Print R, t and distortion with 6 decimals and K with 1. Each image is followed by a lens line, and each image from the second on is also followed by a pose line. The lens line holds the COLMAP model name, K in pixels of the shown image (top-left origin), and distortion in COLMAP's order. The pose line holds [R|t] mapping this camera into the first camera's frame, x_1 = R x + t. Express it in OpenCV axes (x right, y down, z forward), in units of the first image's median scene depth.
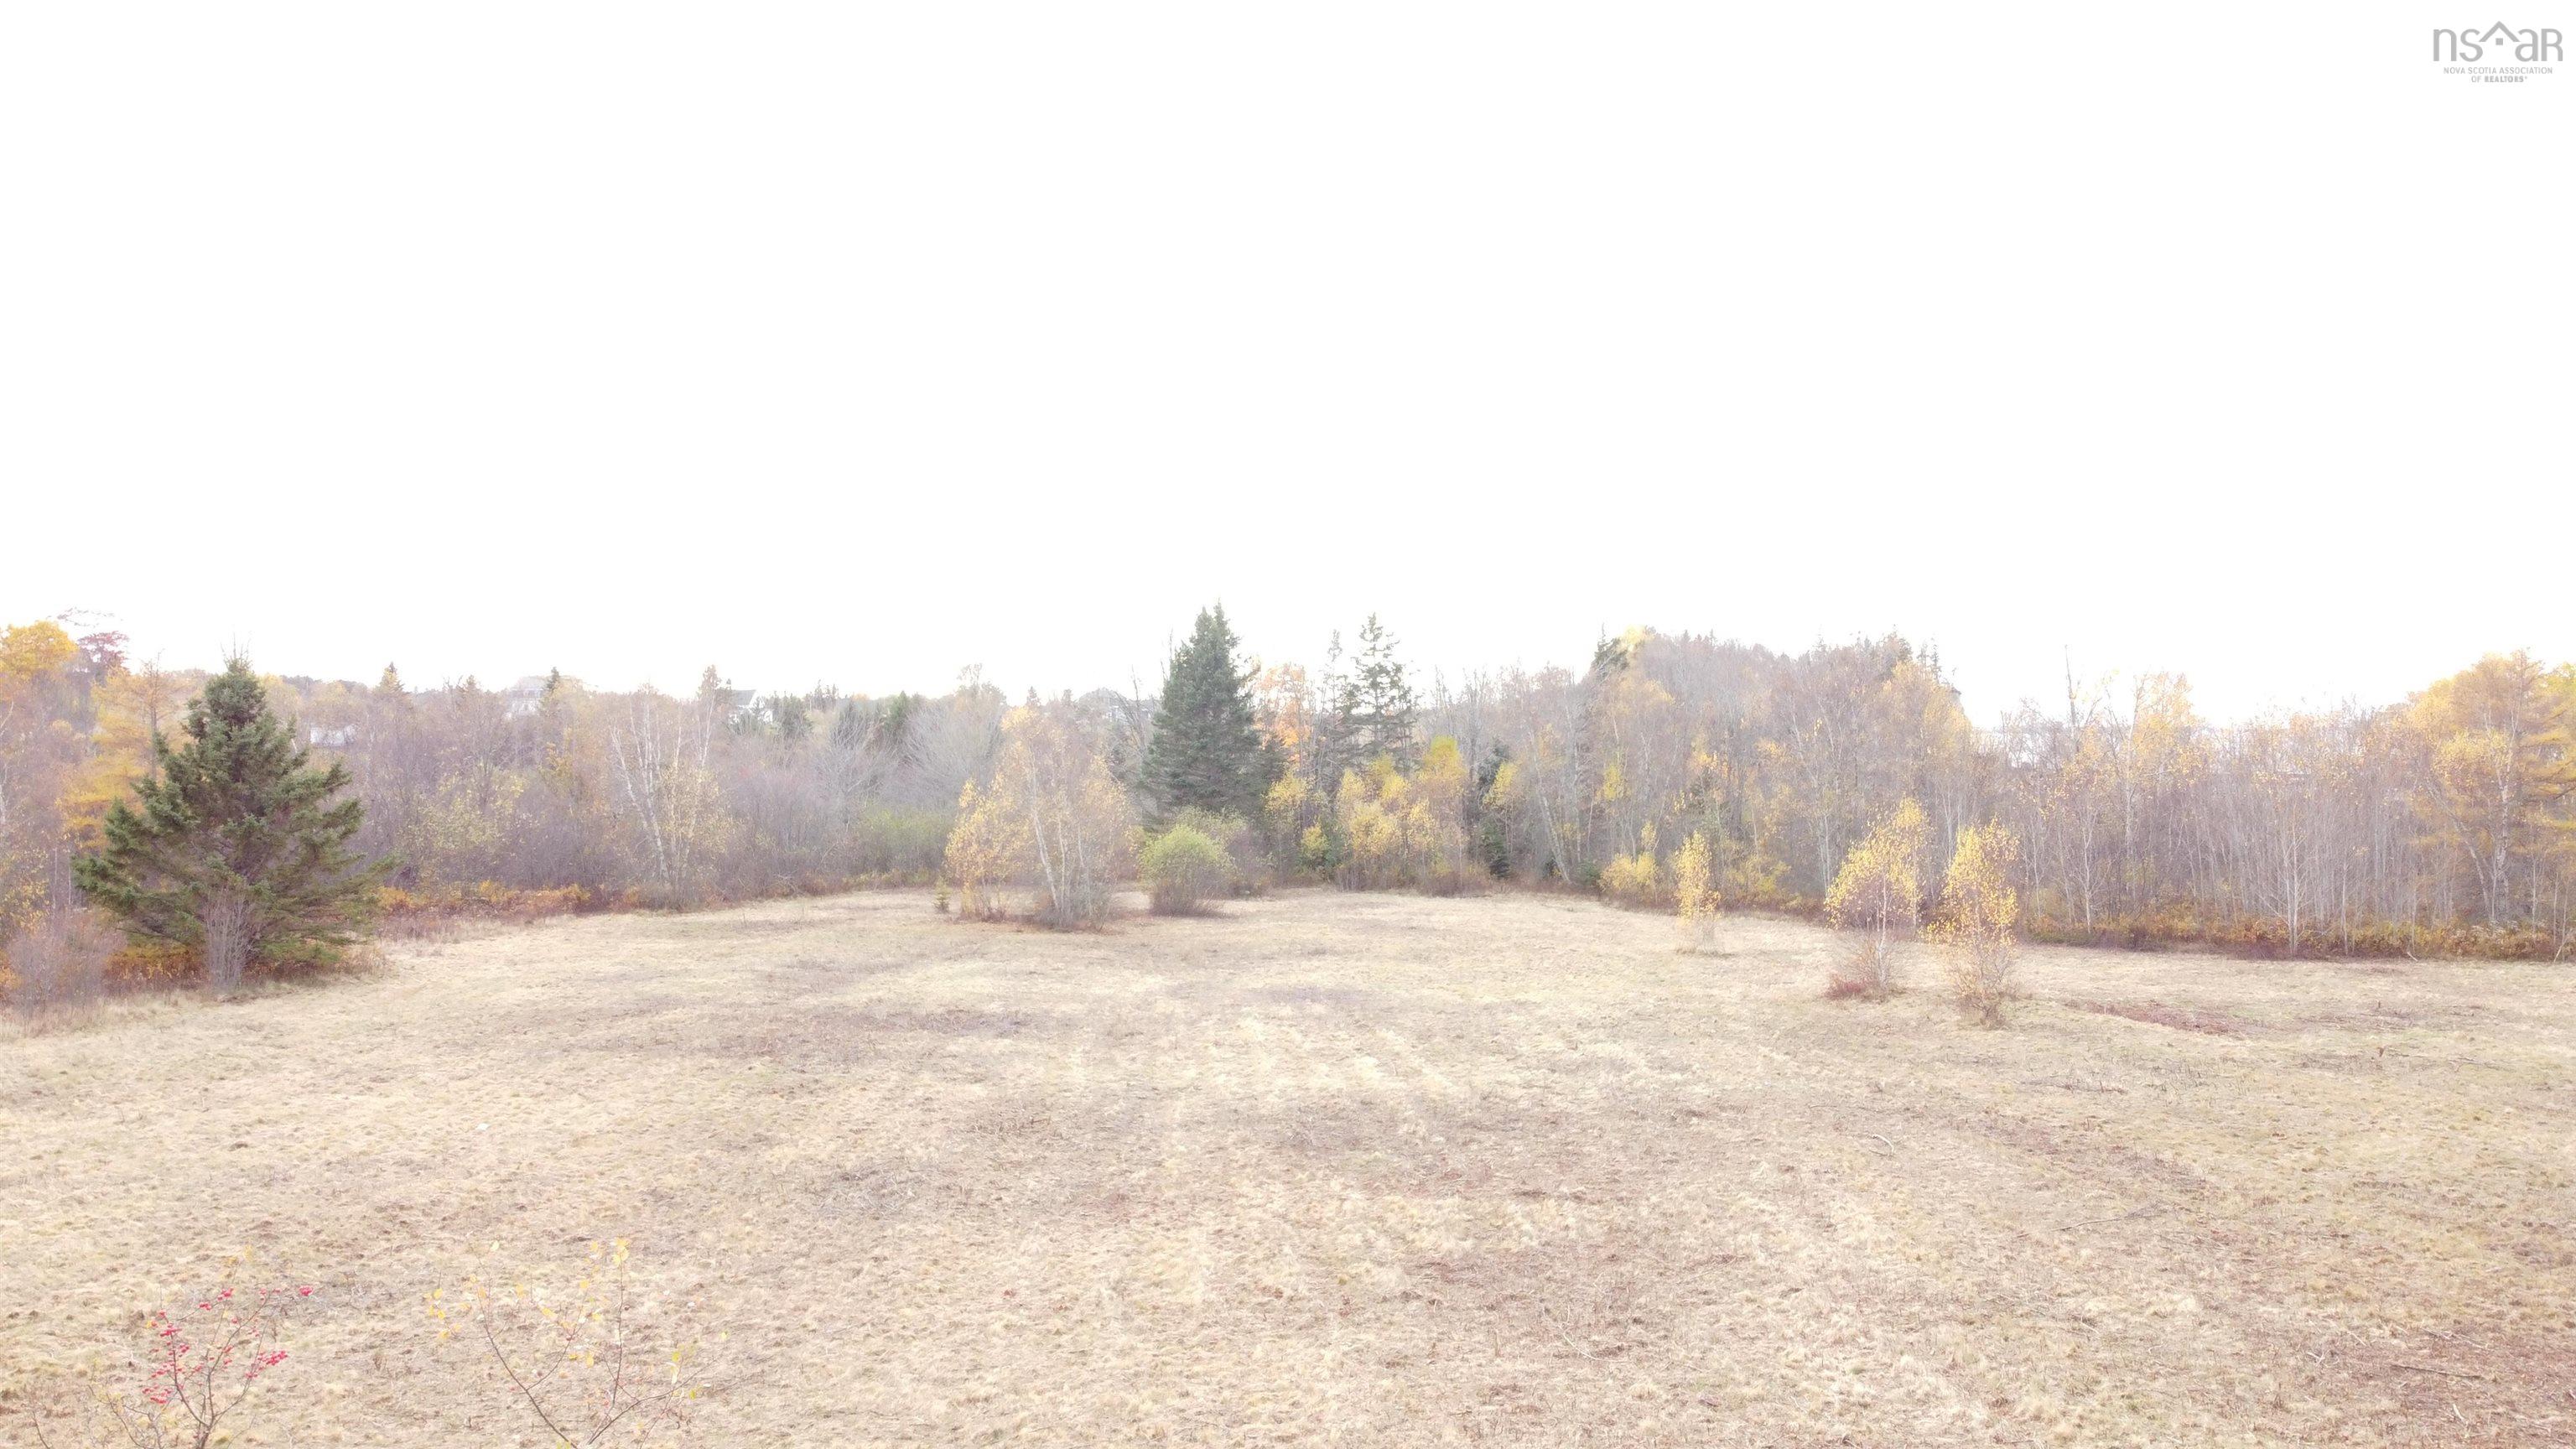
lens RADIAL K [[1954.6, 0, 1288.0], [0, 1954.6, 724.5], [0, 0, 1]] dist [-0.003132, -0.001735]
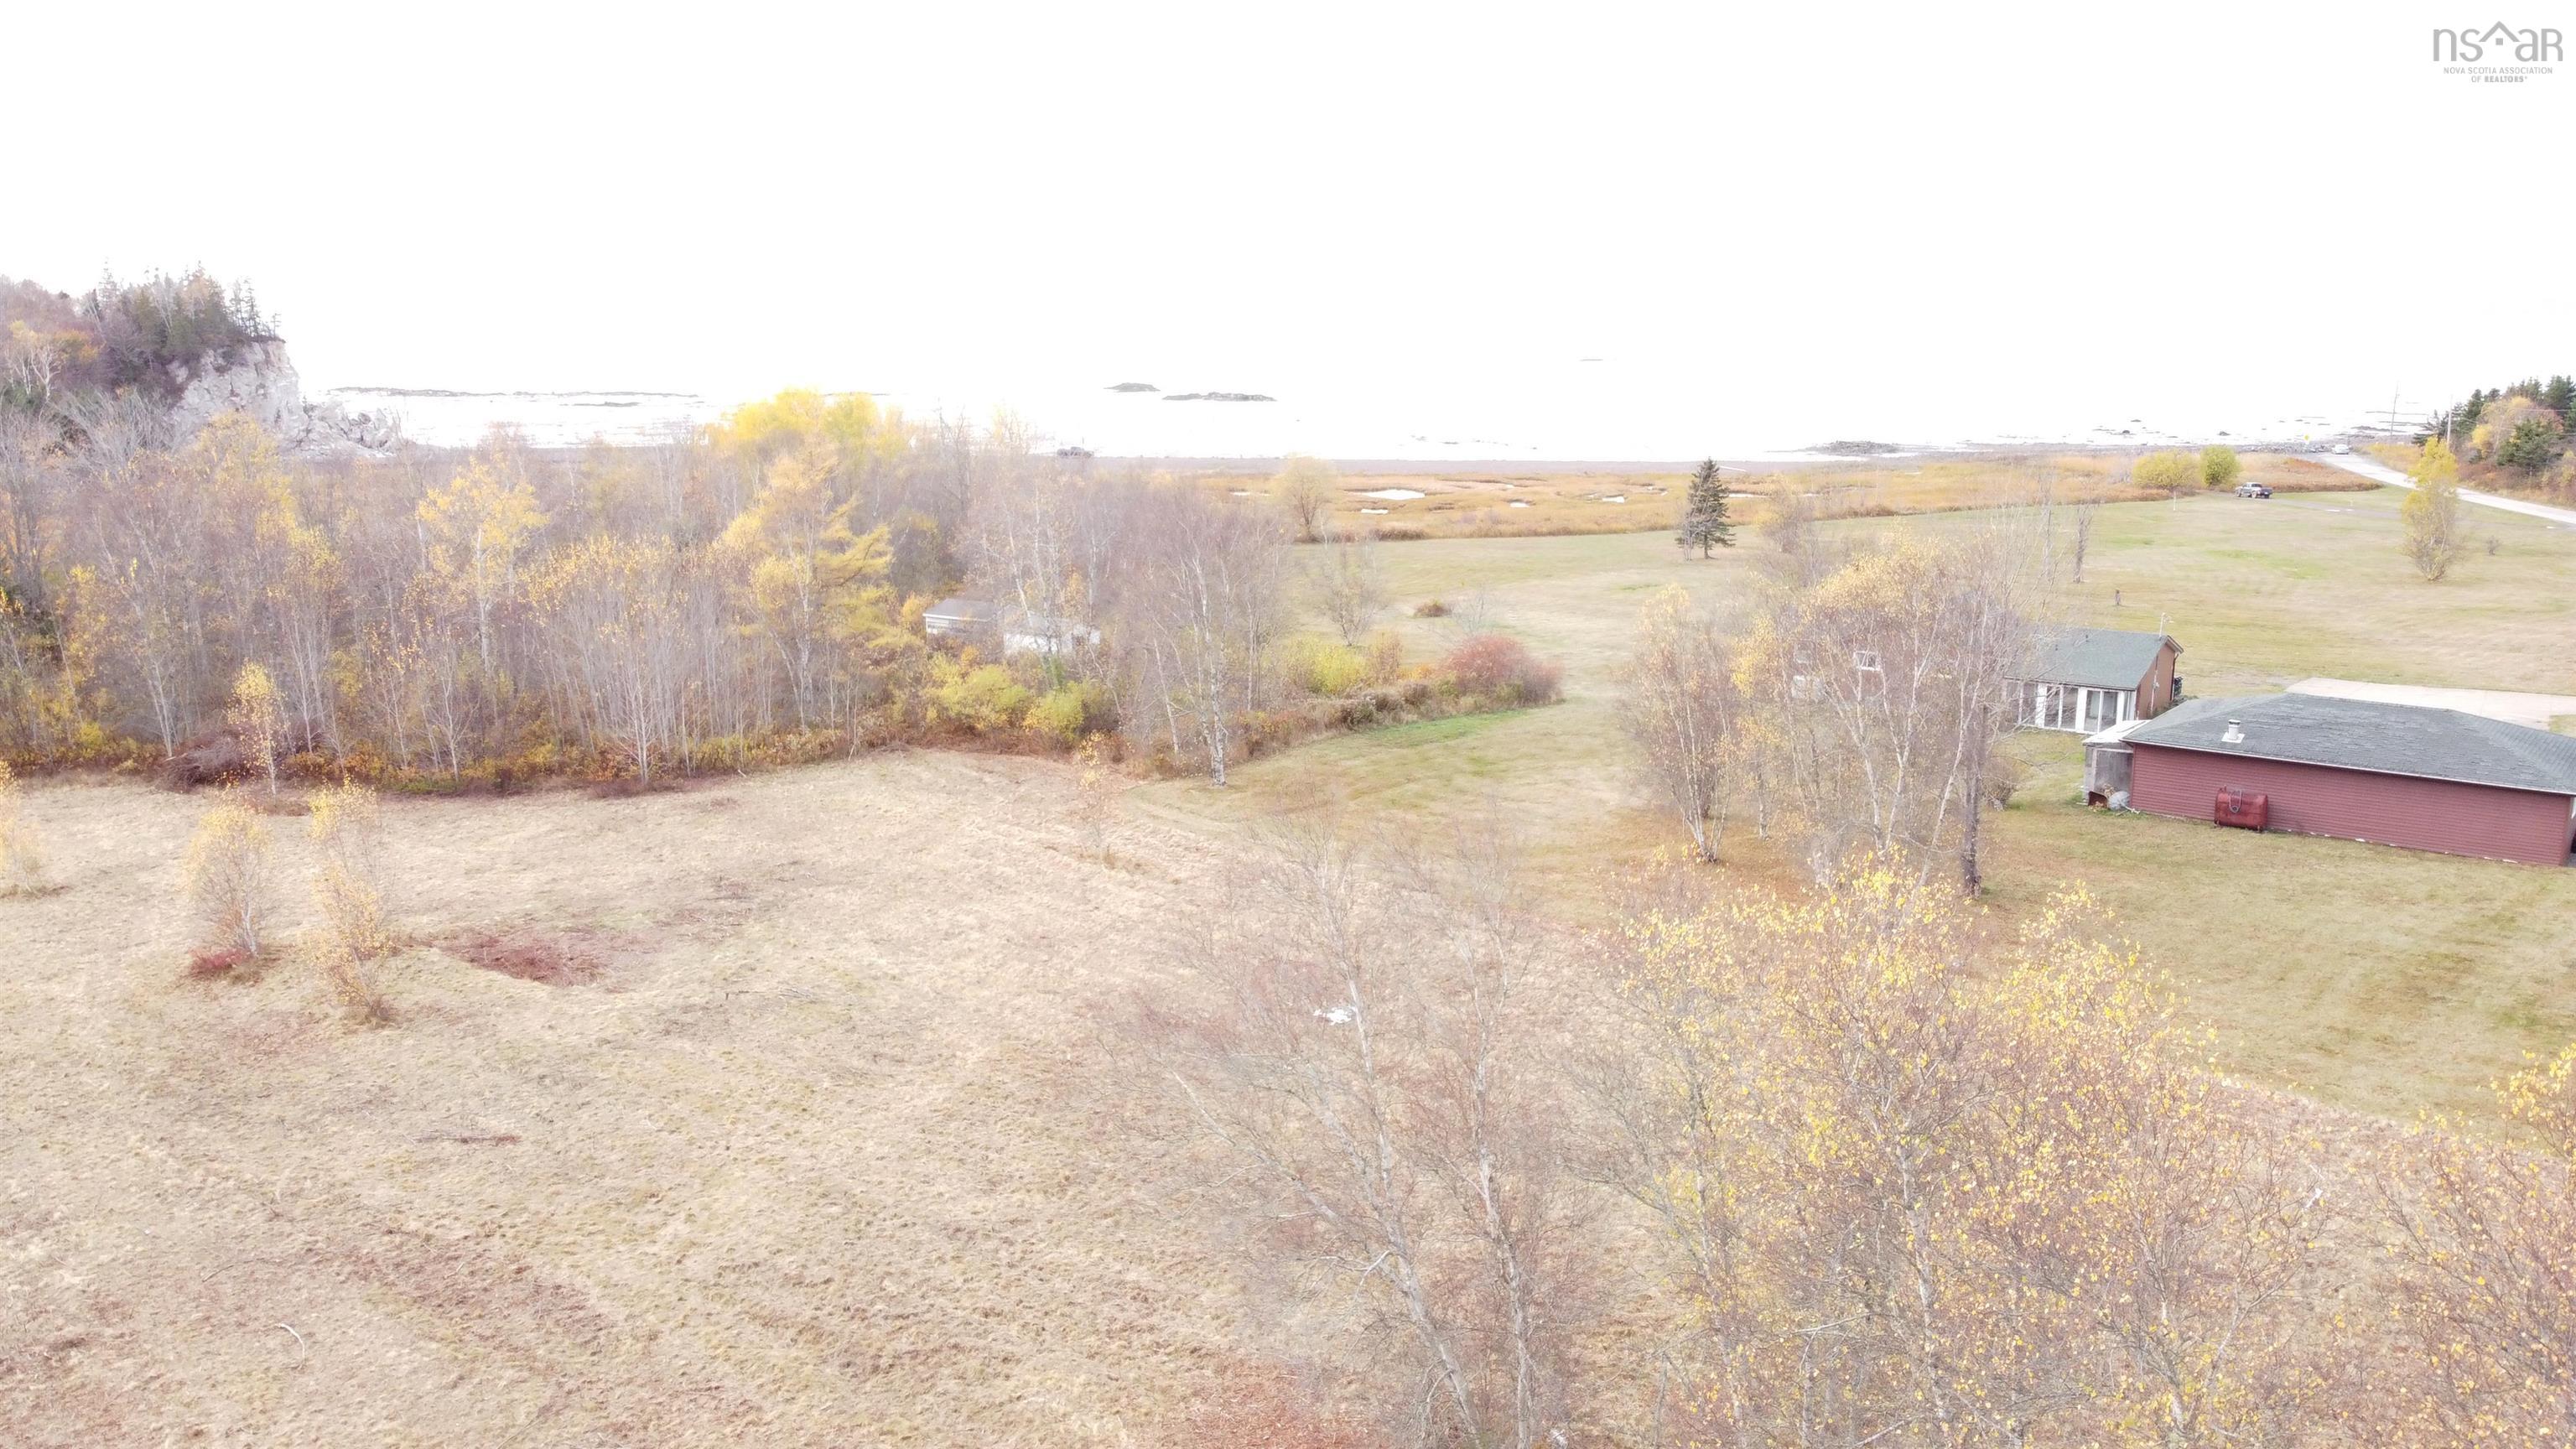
lens RADIAL K [[1954.6, 0, 1288.0], [0, 1954.6, 724.5], [0, 0, 1]] dist [-0.003132, -0.001735]
pose [[0.697737, -0.139226, 0.702695, -0.000278], [-0.009575, 0.979031, 0.203484, -0.210948], [-0.716290, -0.148707, 0.681773, -0.005263]]
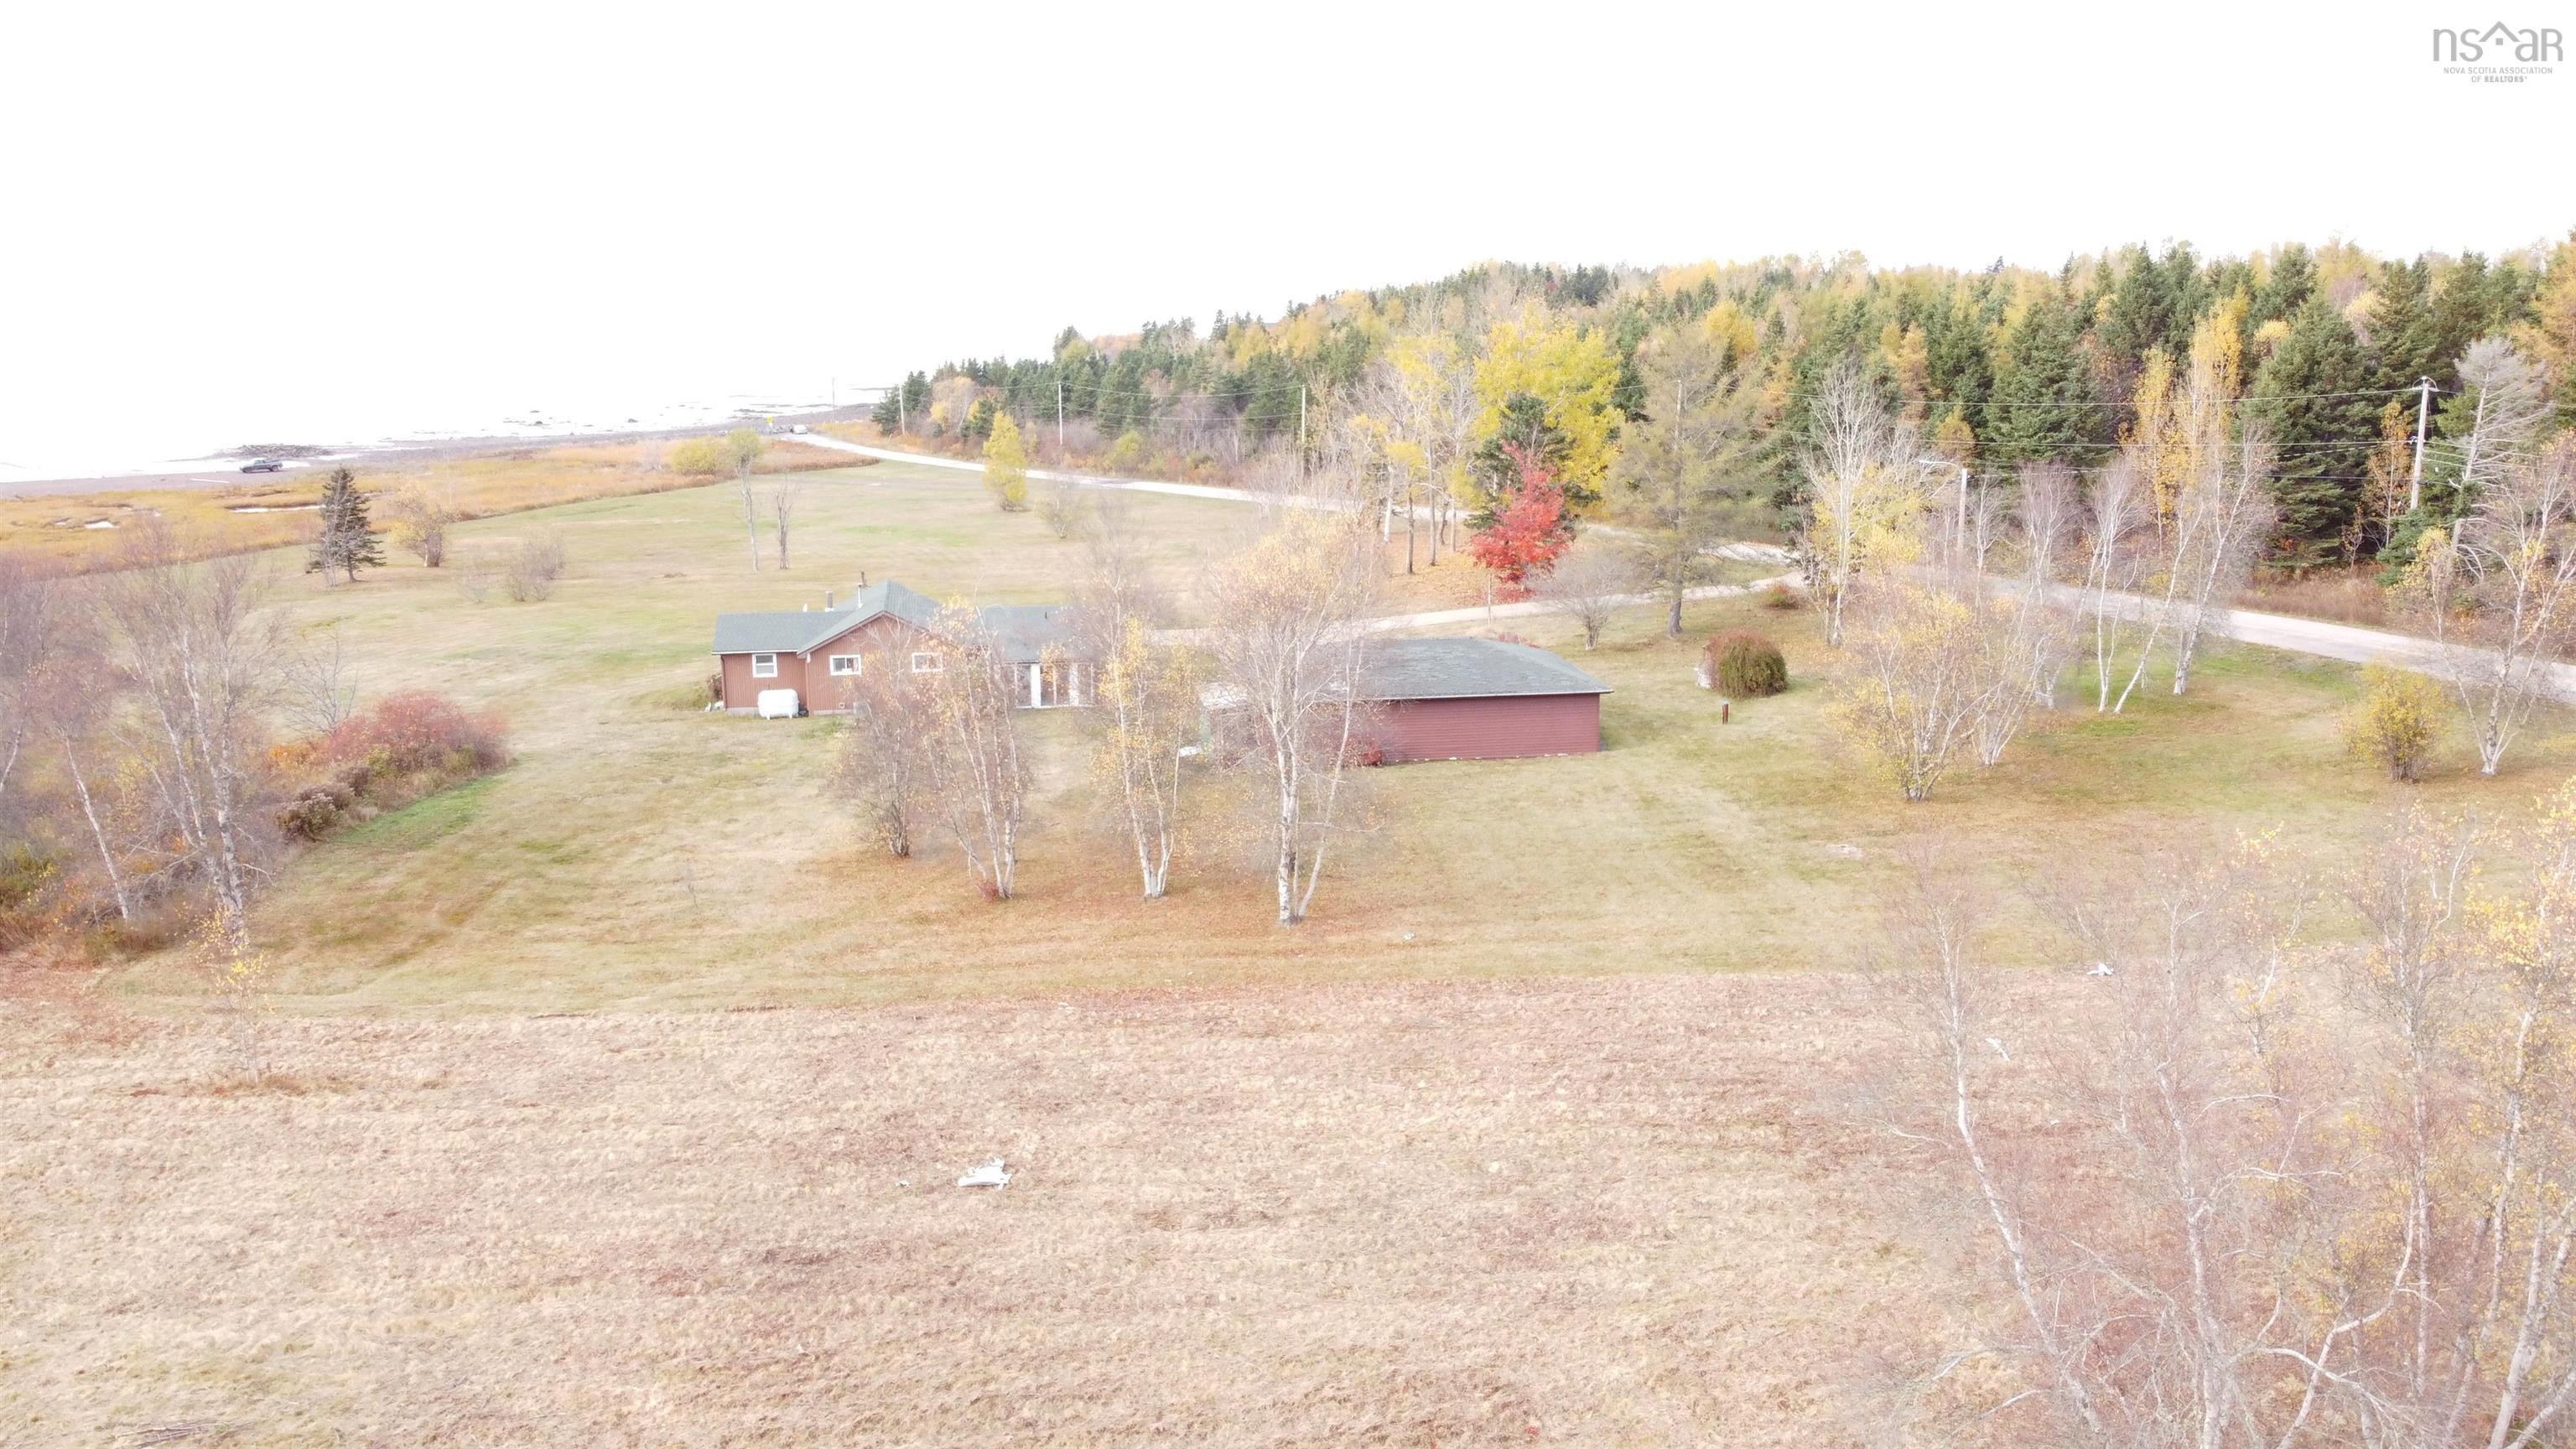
lens RADIAL K [[1954.6, 0, 1288.0], [0, 1954.6, 724.5], [0, 0, 1]] dist [-0.003132, -0.001735]
pose [[-0.049494, -0.198760, 0.978798, -0.044195], [-0.010172, 0.980048, 0.198499, -0.194079], [-0.998723, -0.000132, -0.050528, 0.625648]]
